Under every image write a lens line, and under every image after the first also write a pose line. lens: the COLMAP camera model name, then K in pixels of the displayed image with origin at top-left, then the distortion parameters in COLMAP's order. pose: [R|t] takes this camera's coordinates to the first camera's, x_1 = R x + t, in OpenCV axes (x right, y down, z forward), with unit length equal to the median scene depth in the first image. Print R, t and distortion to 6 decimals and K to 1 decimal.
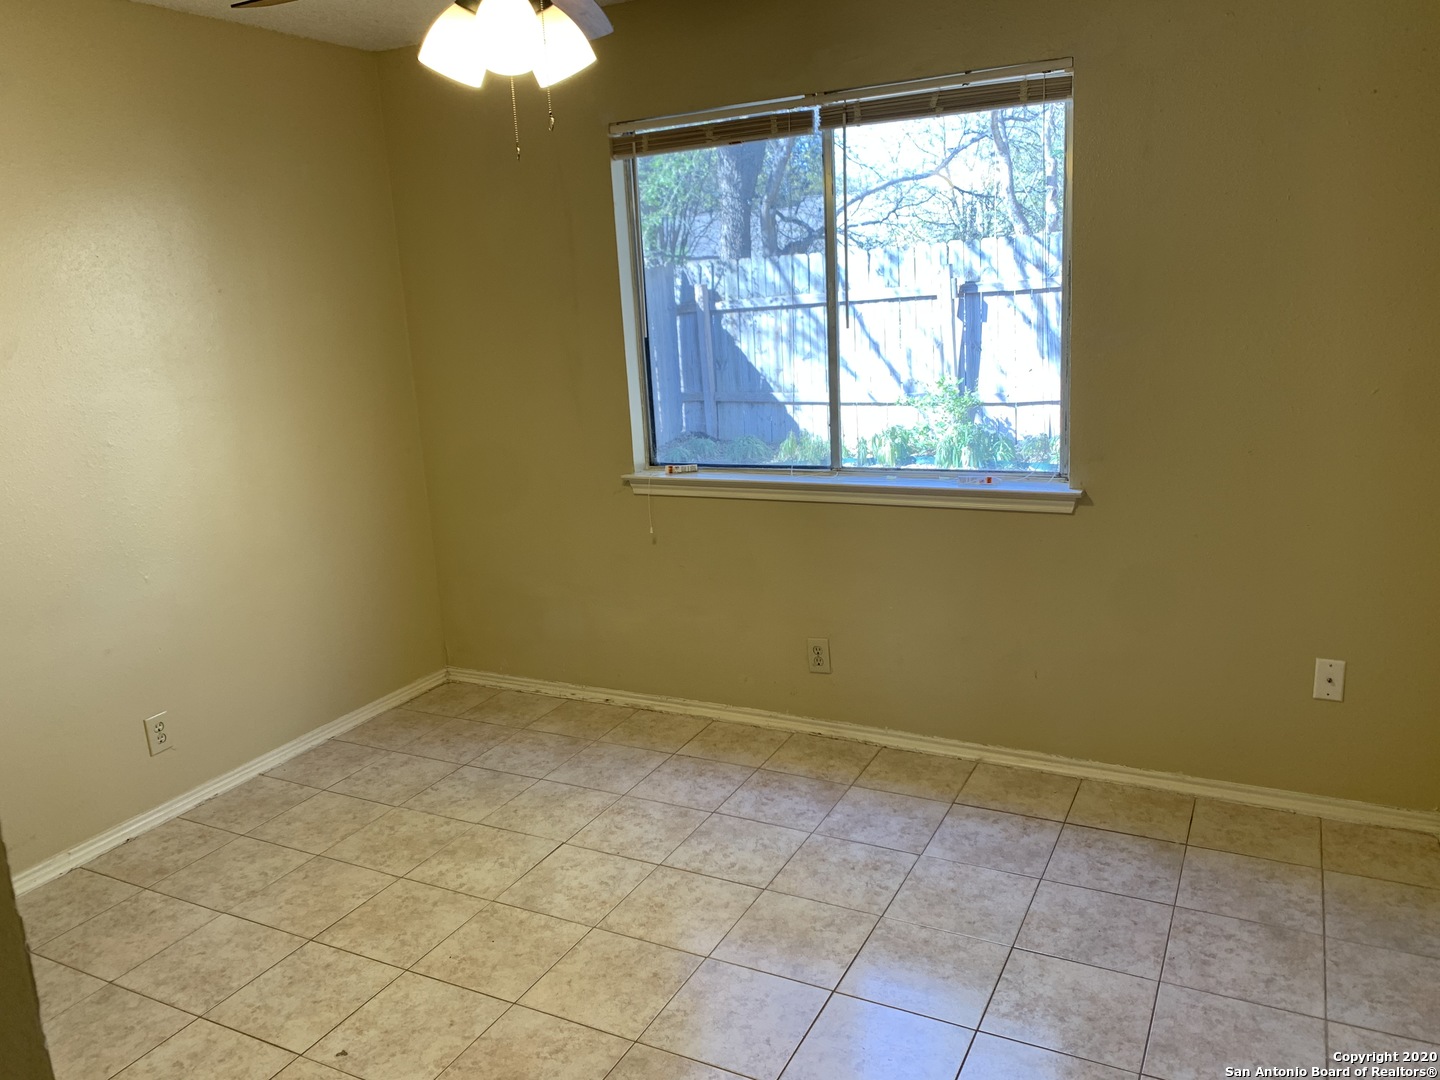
lens RADIAL K [[1083.3, 0, 718.2], [0, 1083.3, 532.1], [0, 0, 1]] dist [0.061601, -0.112992]
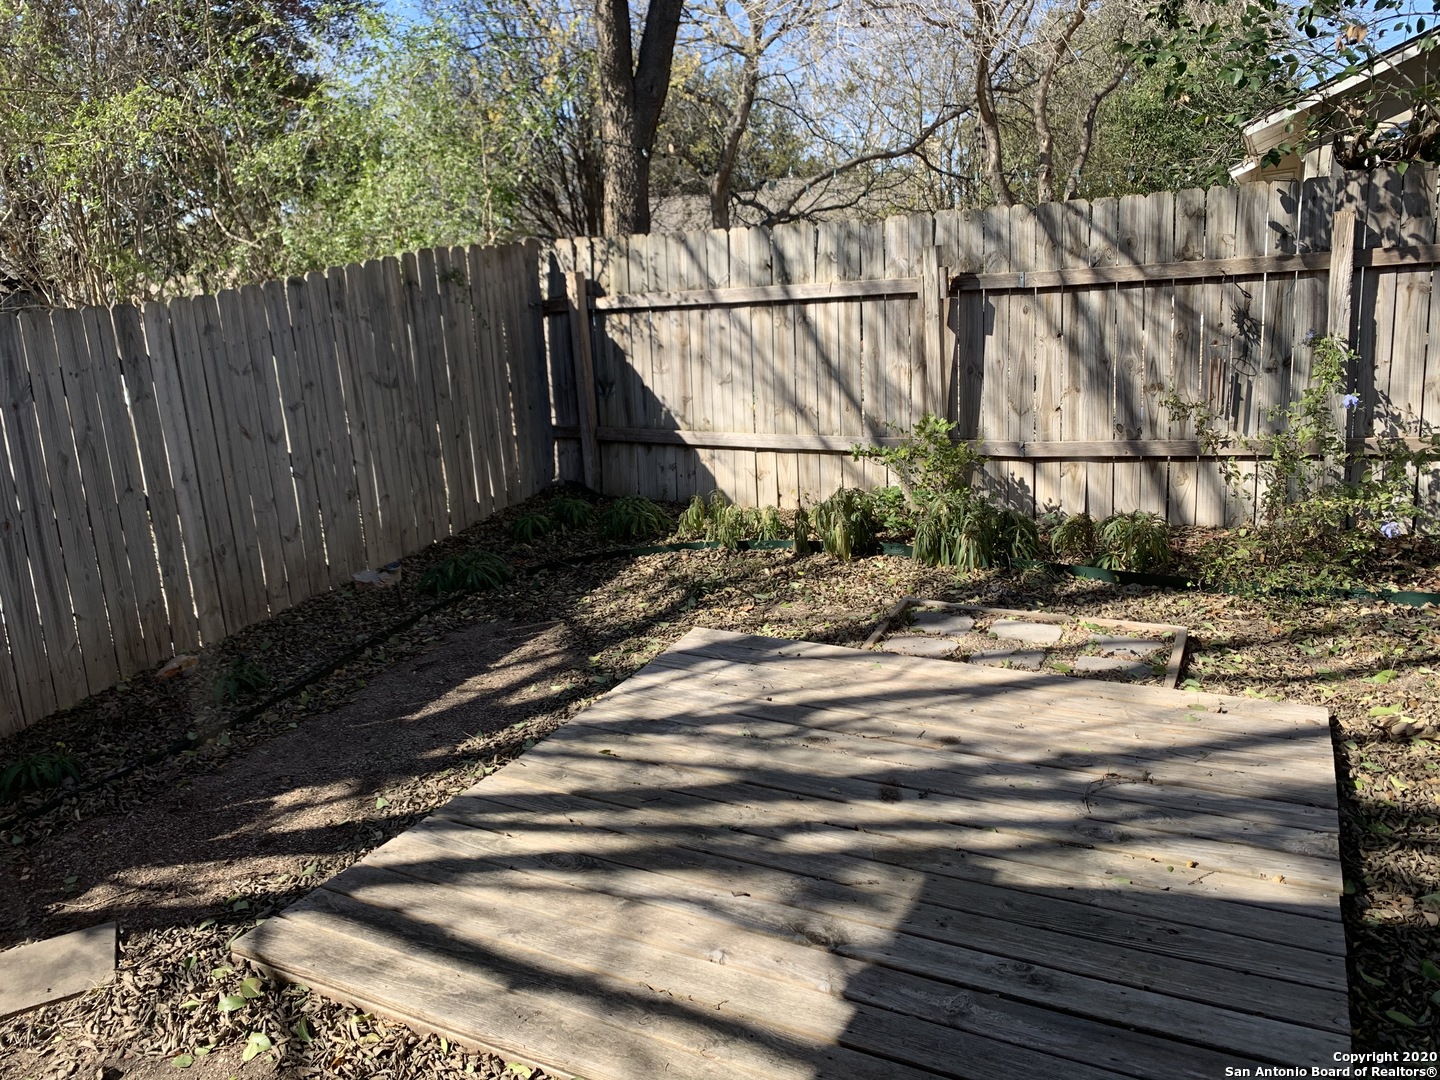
lens RADIAL K [[1083.3, 0, 718.2], [0, 1083.3, 532.1], [0, 0, 1]] dist [0.061601, -0.112992]
pose [[0.999652, 0.005536, 0.025779, 0.057755], [-0.005743, 0.999952, 0.007963, -0.069065], [-0.025734, -0.008109, 0.999636, 0.306482]]
